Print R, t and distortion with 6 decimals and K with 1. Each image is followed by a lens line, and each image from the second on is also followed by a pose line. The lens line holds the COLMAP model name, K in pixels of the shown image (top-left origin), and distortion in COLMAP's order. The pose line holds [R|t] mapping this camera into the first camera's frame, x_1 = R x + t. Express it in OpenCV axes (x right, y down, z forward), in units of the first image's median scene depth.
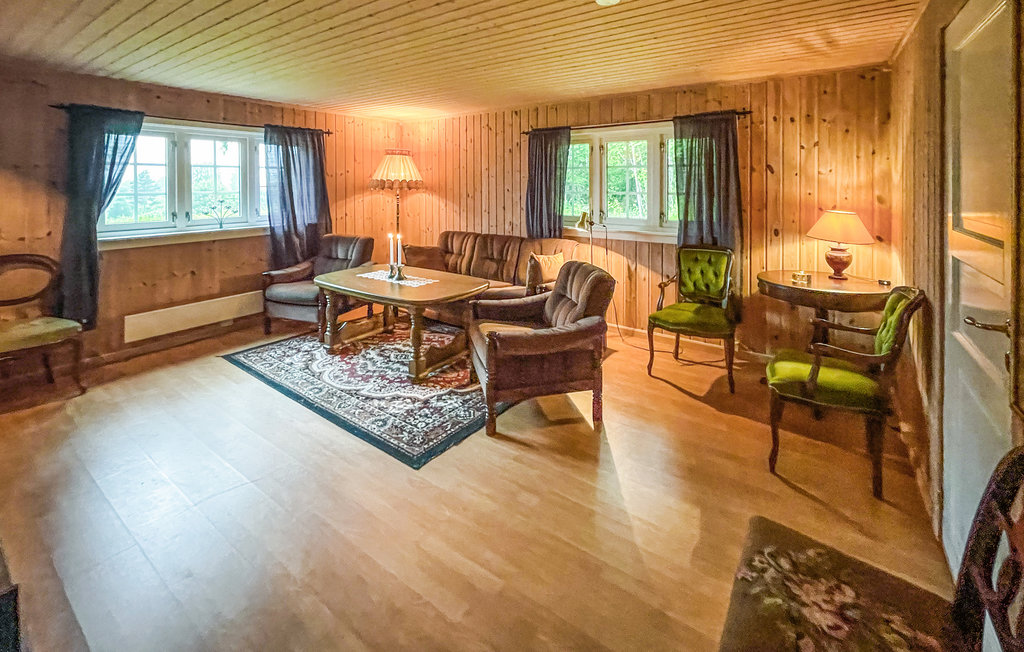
lens RADIAL K [[423.0, 0, 512.0], [0, 423.0, 326.0], [0, 0, 1]] dist [-0.000852, -0.000221]
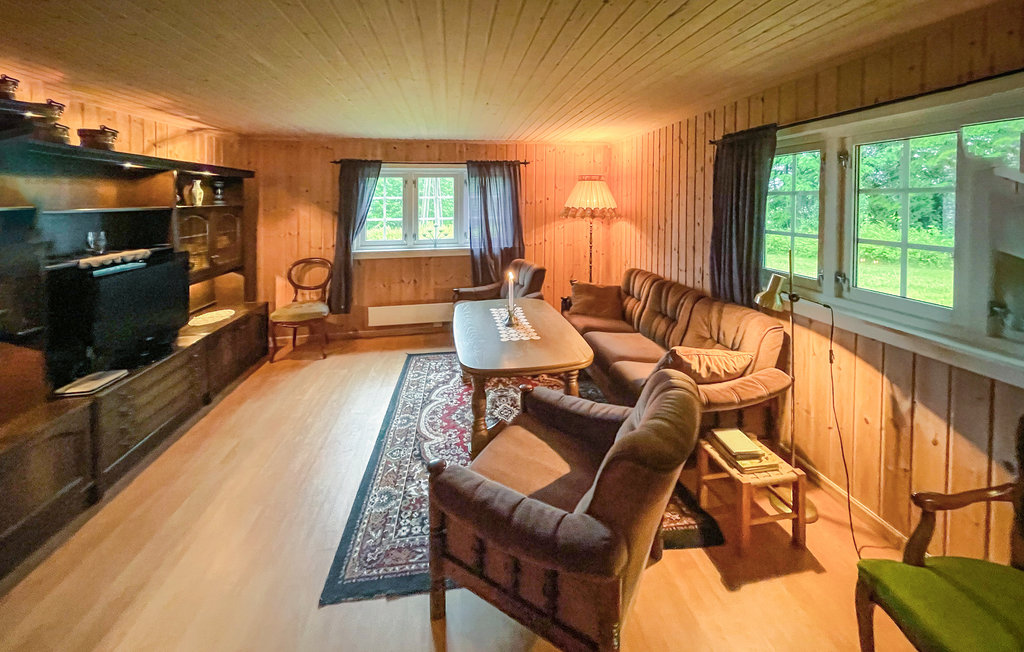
lens RADIAL K [[388.6, 0, 517.0], [0, 388.6, 282.3], [0, 0, 1]] dist [-0.000716, -0.000002]
pose [[0.713492, 0.137035, -0.687132, 0.247432], [-0.212211, 0.976890, -0.025531, -0.162007], [0.667754, 0.164033, 0.726084, 0.386683]]
